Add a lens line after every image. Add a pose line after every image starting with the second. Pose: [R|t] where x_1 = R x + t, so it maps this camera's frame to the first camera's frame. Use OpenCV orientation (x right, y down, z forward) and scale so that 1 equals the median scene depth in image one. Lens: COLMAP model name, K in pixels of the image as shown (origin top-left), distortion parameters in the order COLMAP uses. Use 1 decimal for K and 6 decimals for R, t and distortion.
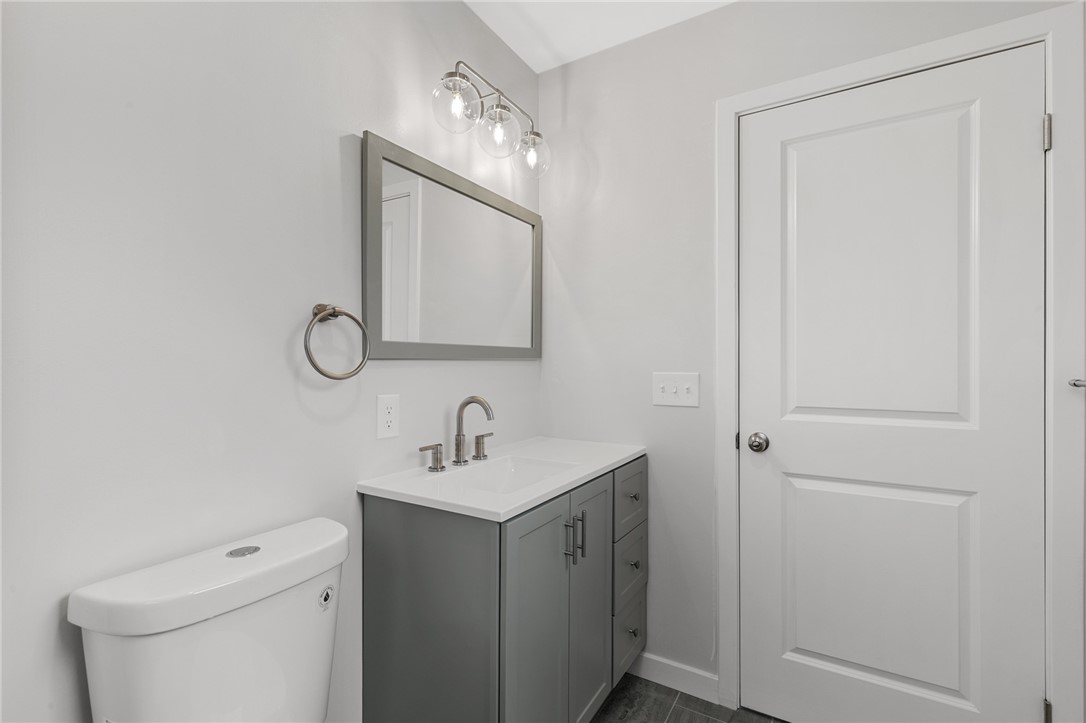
lens RADIAL K [[481.5, 0, 550.2], [0, 481.5, 364.3], [0, 0, 1]] dist [0.001215, -0.000002]
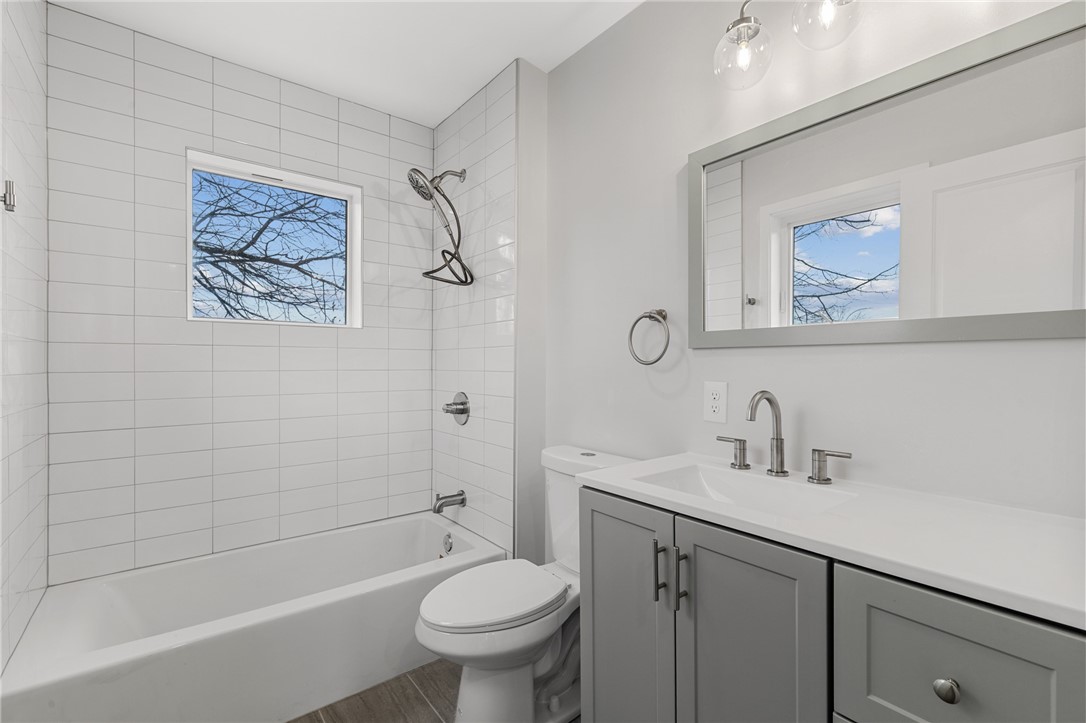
lens RADIAL K [[488.3, 0, 543.0], [0, 488.3, 361.5], [0, 0, 1]] dist [-0.003101, 0.000292]
pose [[-0.352770, -0.006315, -0.935689, 0.811132], [0.001196, 0.999973, -0.007200, 0.026870], [0.935709, -0.003659, -0.352753, 1.036865]]
